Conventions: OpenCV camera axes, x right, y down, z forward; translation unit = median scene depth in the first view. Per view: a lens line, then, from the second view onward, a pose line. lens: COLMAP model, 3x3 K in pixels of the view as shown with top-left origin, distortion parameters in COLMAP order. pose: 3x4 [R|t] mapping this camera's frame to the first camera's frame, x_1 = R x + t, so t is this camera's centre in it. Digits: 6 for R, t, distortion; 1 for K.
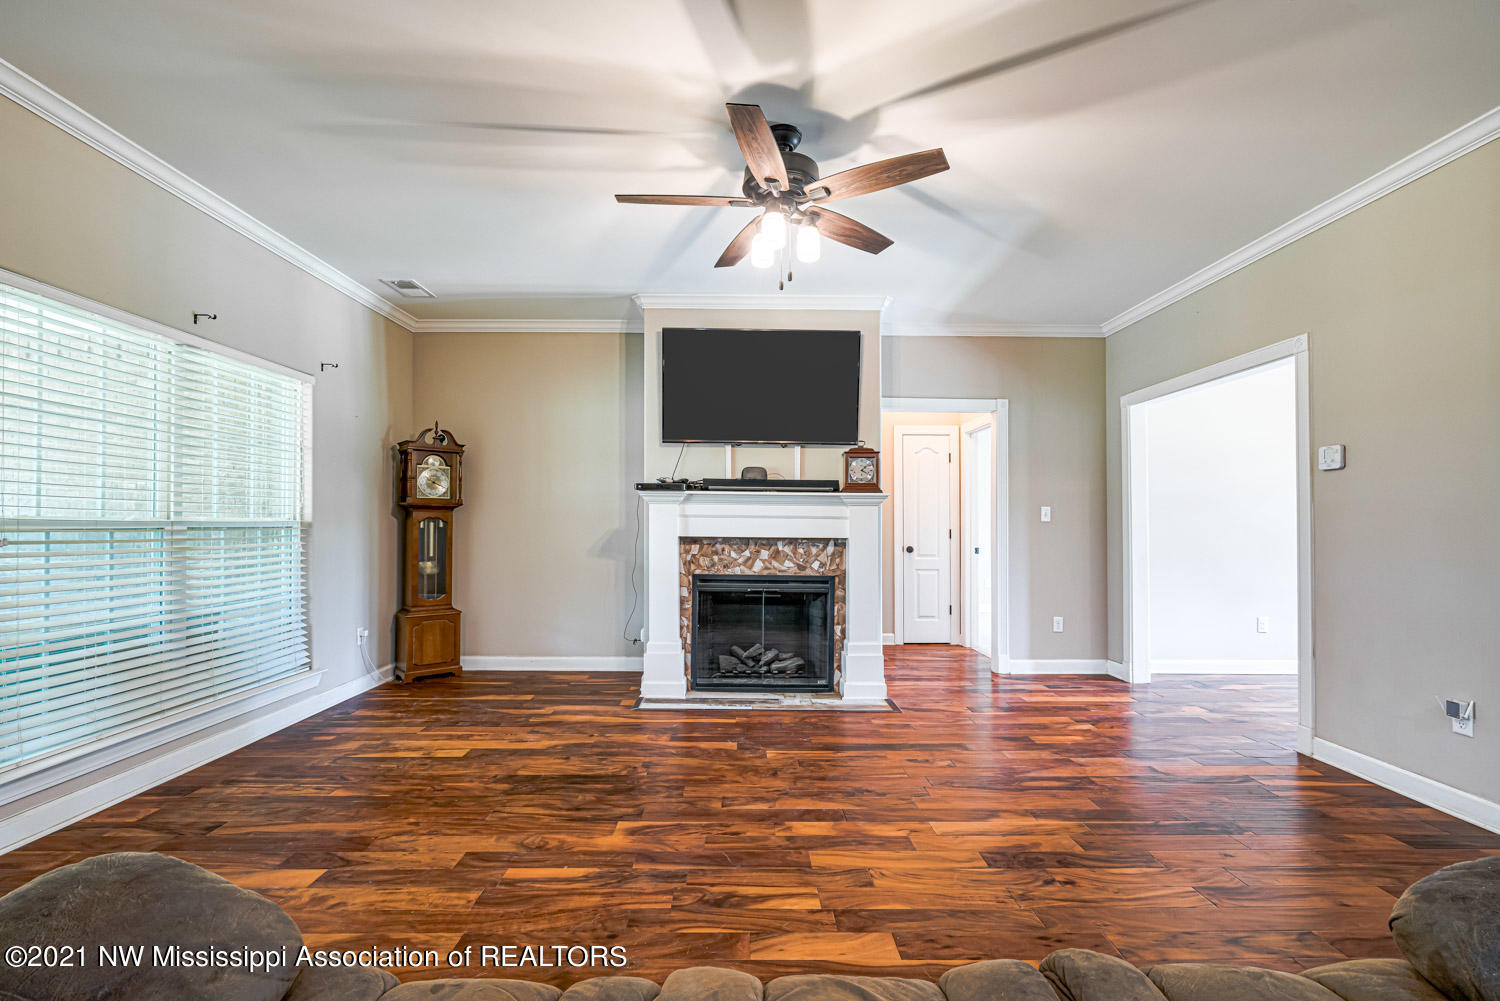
lens RADIAL K [[677.1, 0, 750.7], [0, 677.1, 513.5], [0, 0, 1]] dist [-0.005635, -0.000056]
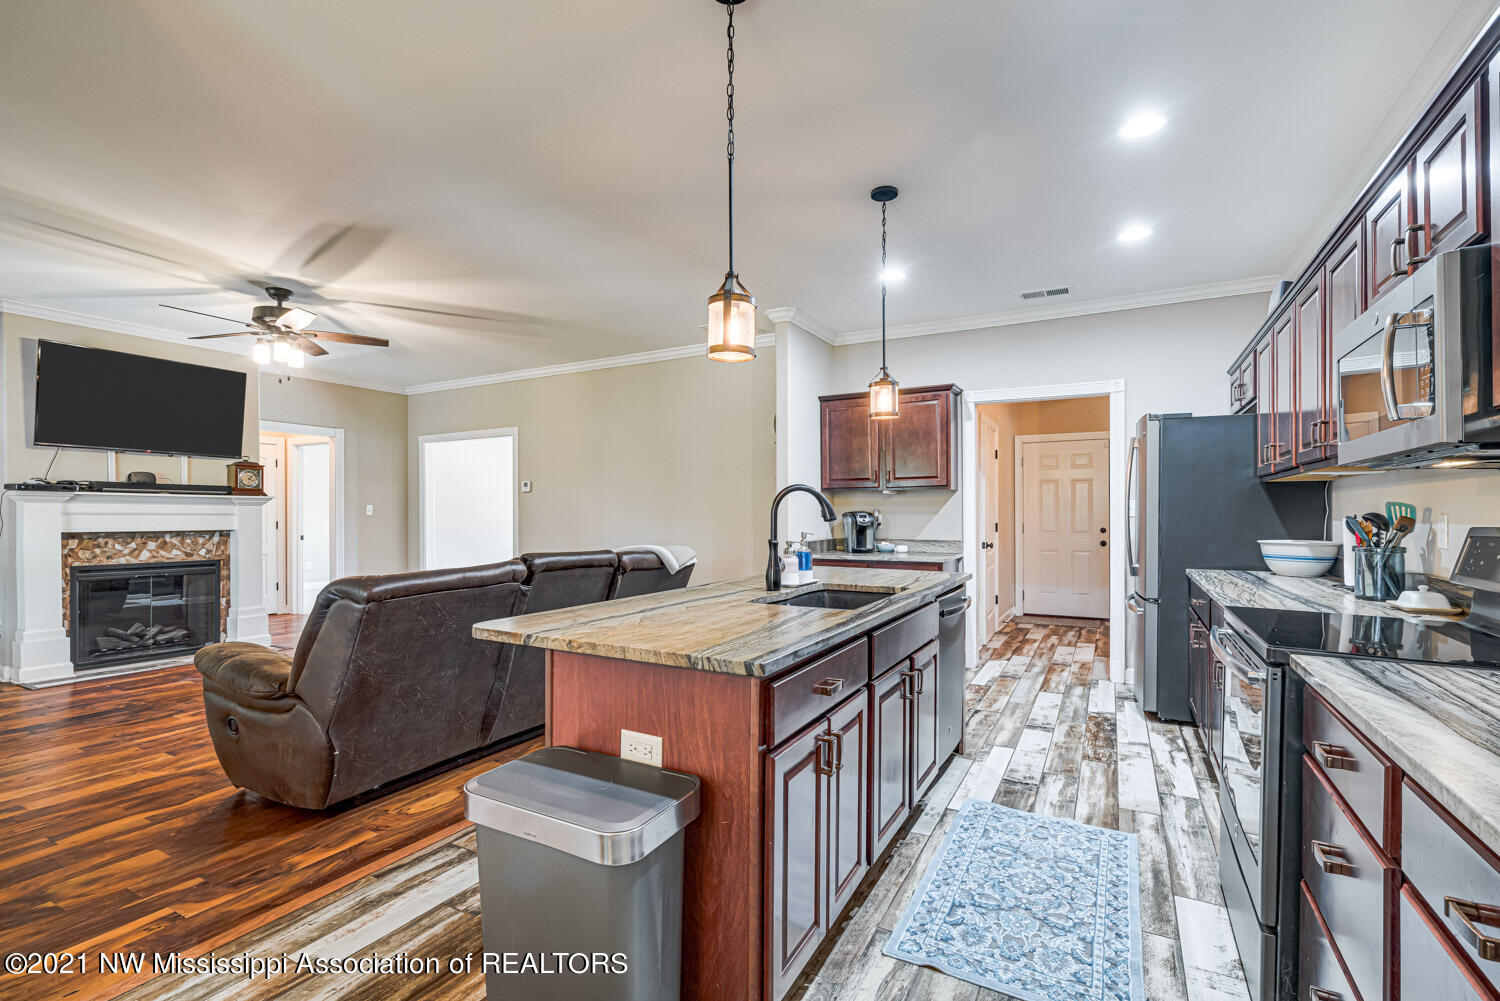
lens RADIAL K [[677.1, 0, 750.5], [0, 677.1, 514.5], [0, 0, 1]] dist [-0.005635, -0.000056]
pose [[0.491623, -0.008370, 0.870768, -0.500771], [-0.008050, 0.999867, 0.014156, -0.019730], [-0.870771, -0.013969, 0.491490, -0.507957]]
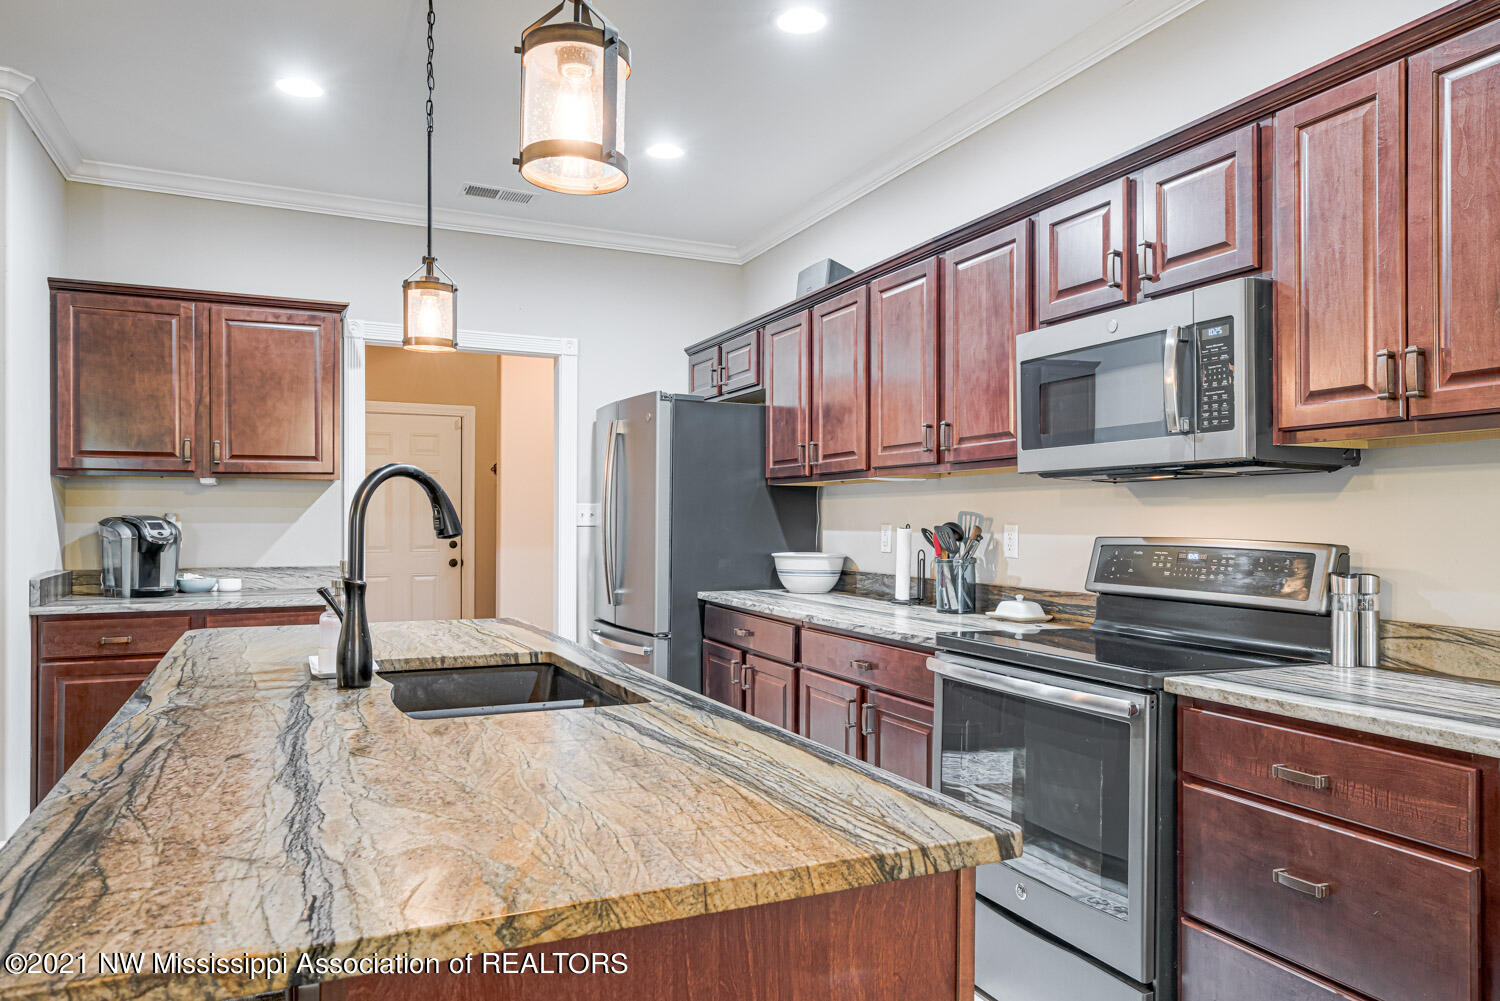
lens RADIAL K [[986.2, 0, 750.2], [0, 986.2, 510.9], [0, 0, 1]] dist [0.006166, 0.002998]
pose [[-0.413683, -0.000038, 0.910421, -0.416186], [-0.017855, 0.999808, -0.008071, -0.017570], [-0.910246, -0.019595, -0.413604, -0.230436]]
